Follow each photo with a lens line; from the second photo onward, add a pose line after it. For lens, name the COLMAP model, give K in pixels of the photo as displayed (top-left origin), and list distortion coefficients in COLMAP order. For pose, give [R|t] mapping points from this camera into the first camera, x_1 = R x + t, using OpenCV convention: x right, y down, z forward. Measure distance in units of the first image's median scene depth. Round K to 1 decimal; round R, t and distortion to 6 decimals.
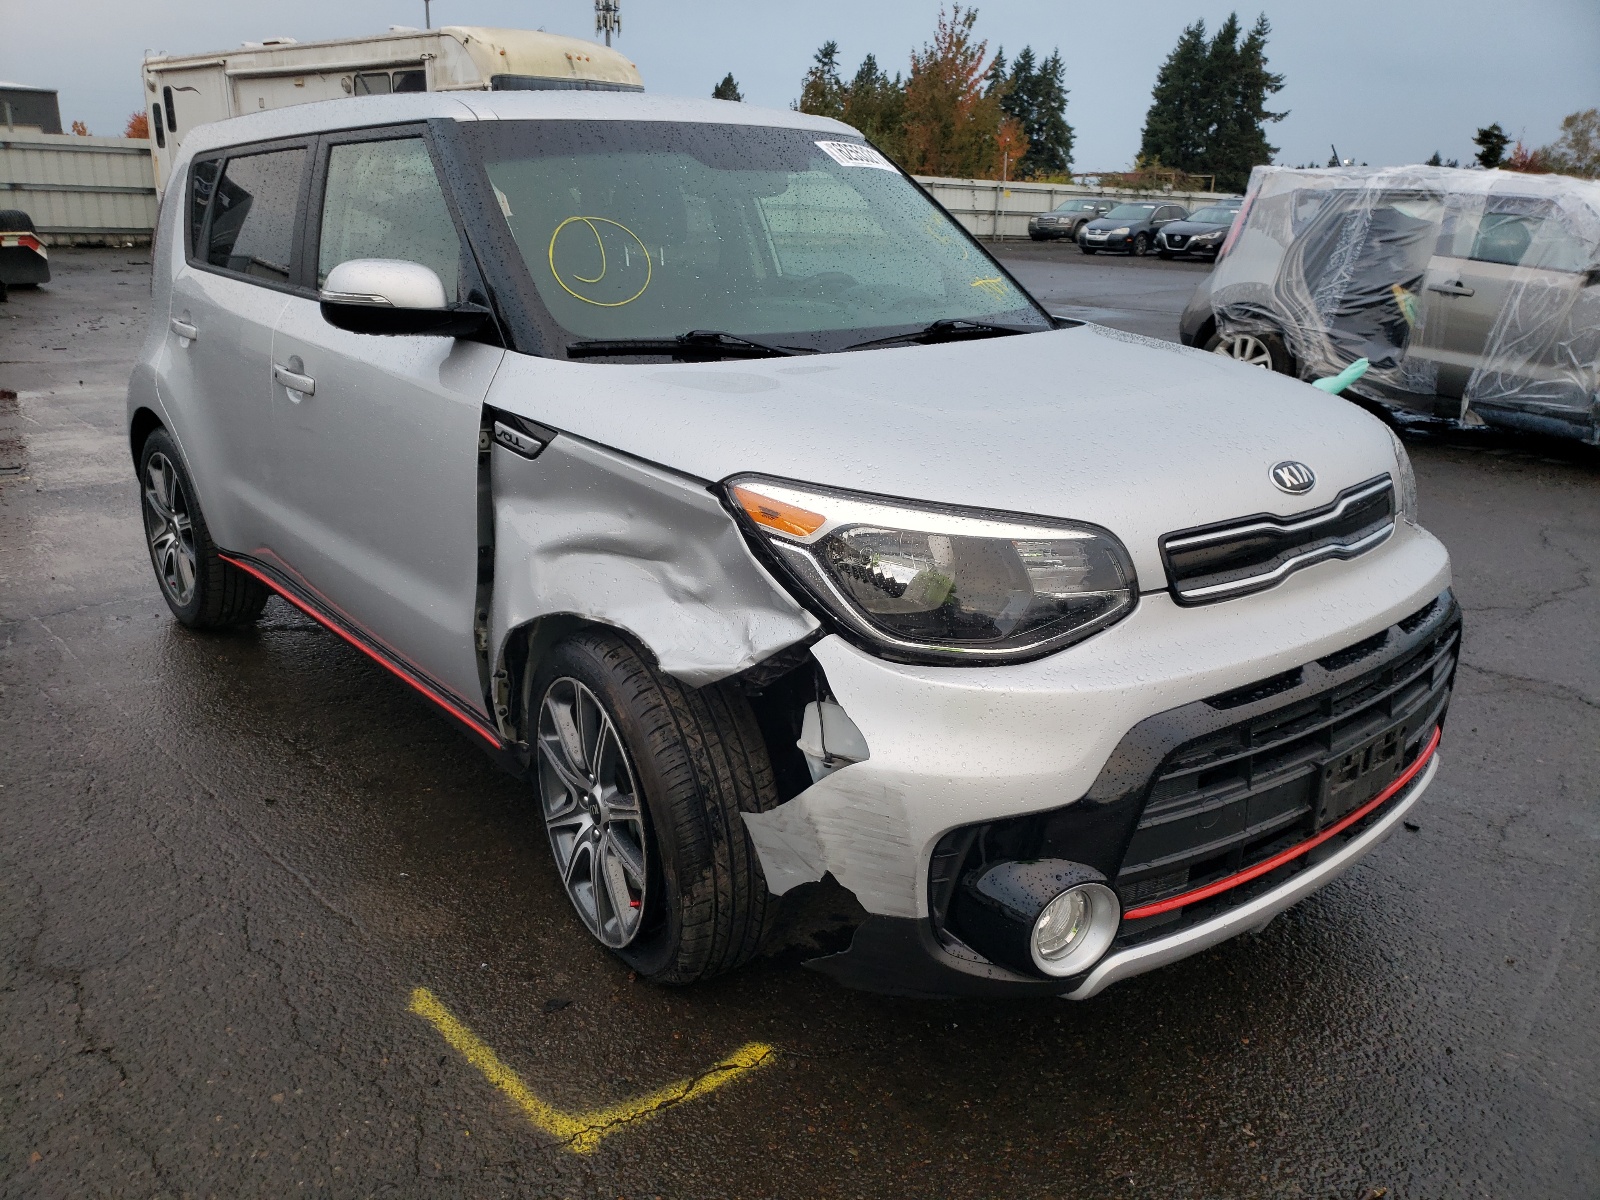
lens RADIAL K [[1320.2, 0, 761.5], [0, 1320.2, 587.7], [0, 0, 1]] dist [0.004071, -0.004089]
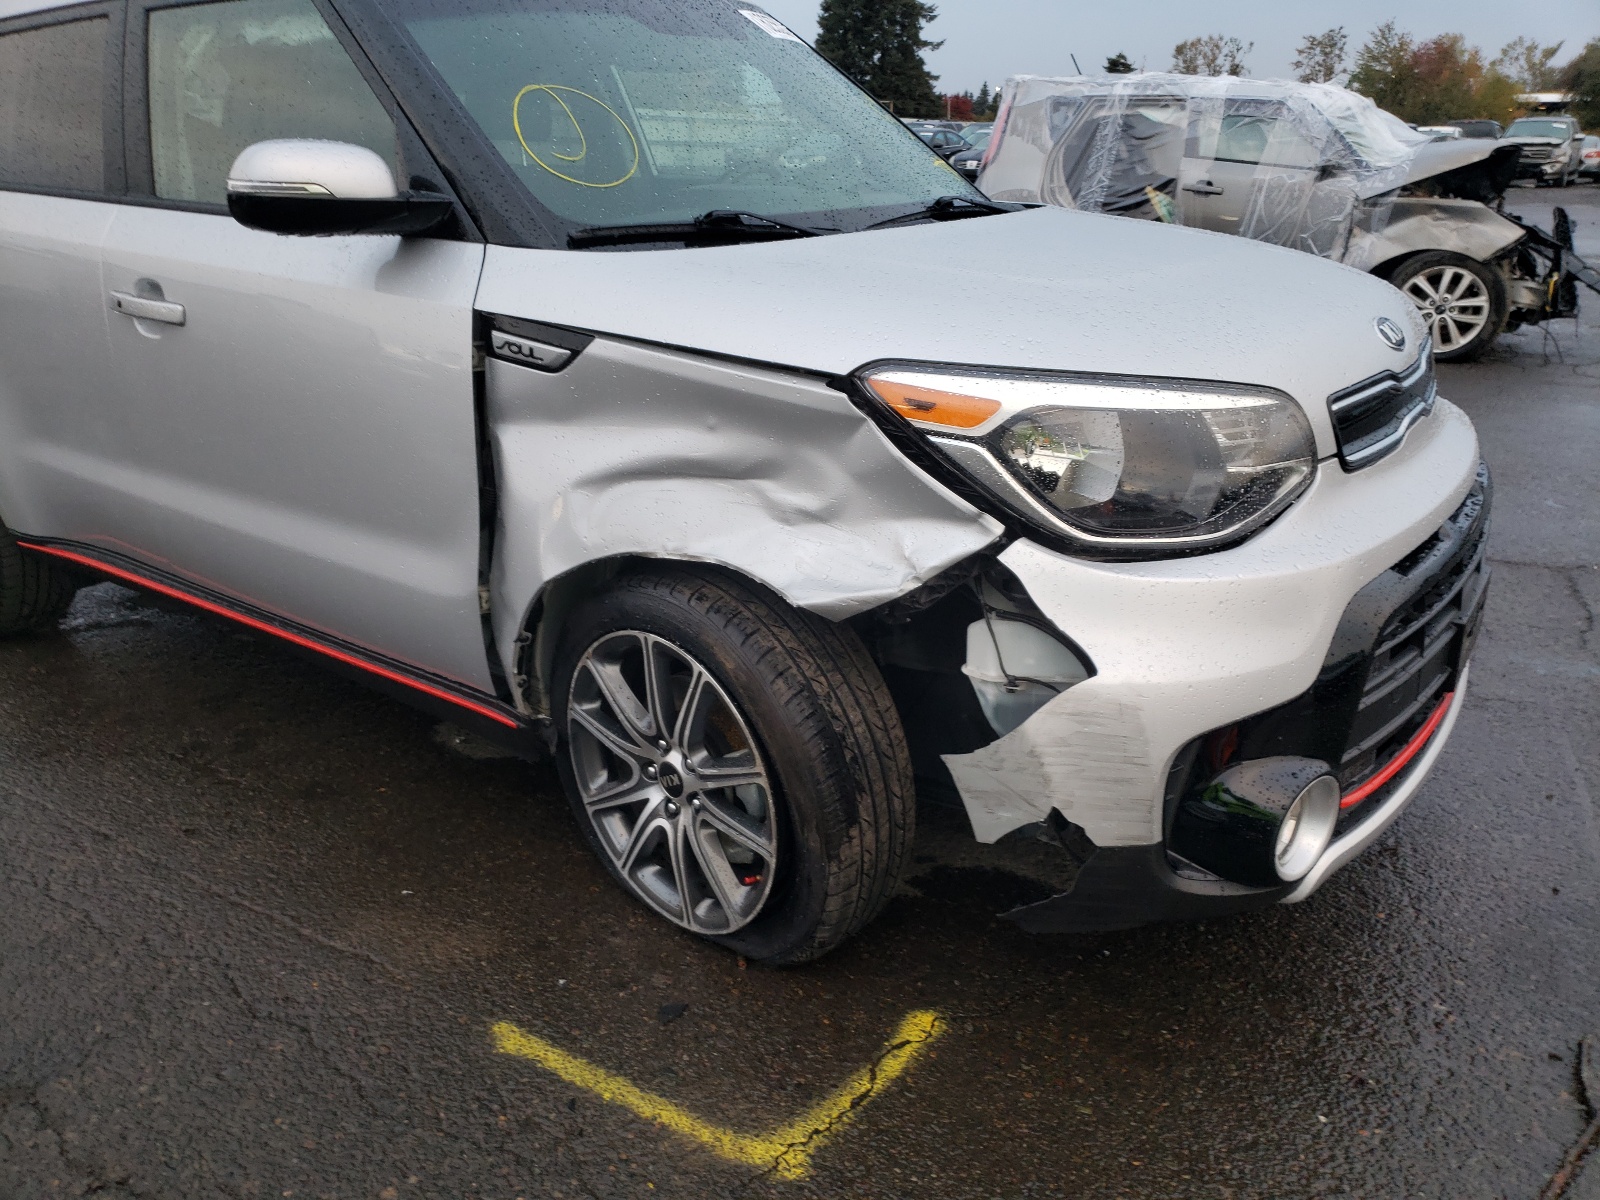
lens RADIAL K [[1305.2, 0, 800.0], [0, 1305.2, 600.0], [0, 0, 1]] dist [-0.002946, -0.002119]
pose [[0.961167, -0.109276, 0.253411, -0.256062], [0.095314, 0.993205, 0.066773, 0.003651], [-0.258986, -0.040026, 0.965051, 0.174504]]
